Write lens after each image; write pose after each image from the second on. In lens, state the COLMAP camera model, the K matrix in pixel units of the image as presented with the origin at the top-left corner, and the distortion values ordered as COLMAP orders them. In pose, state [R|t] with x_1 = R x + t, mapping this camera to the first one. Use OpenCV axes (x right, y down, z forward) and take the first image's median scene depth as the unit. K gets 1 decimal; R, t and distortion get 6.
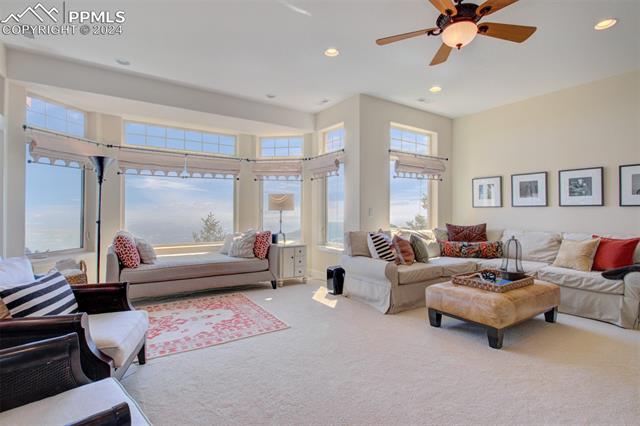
lens RADIAL K [[314.3, 0, 333.9], [0, 314.3, 214.0], [0, 0, 1]] dist [-0.000736, -0.000099]
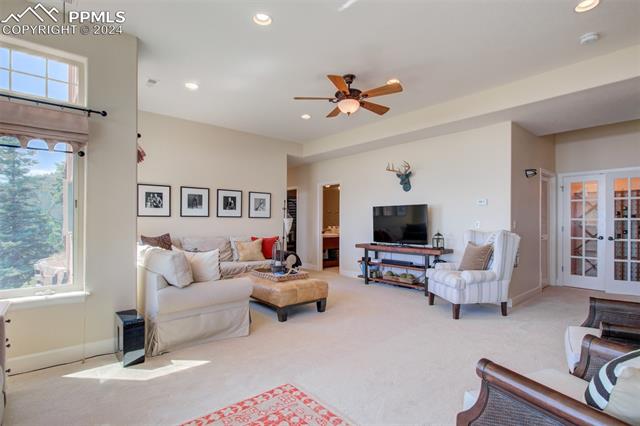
lens RADIAL K [[314.3, 0, 333.9], [0, 314.3, 214.0], [0, 0, 1]] dist [-0.000736, -0.000099]
pose [[-0.142718, 0.019329, 0.989575, -0.643631], [-0.000193, 0.999809, -0.019557, -0.011733], [-0.989763, -0.002982, -0.142687, 0.731467]]
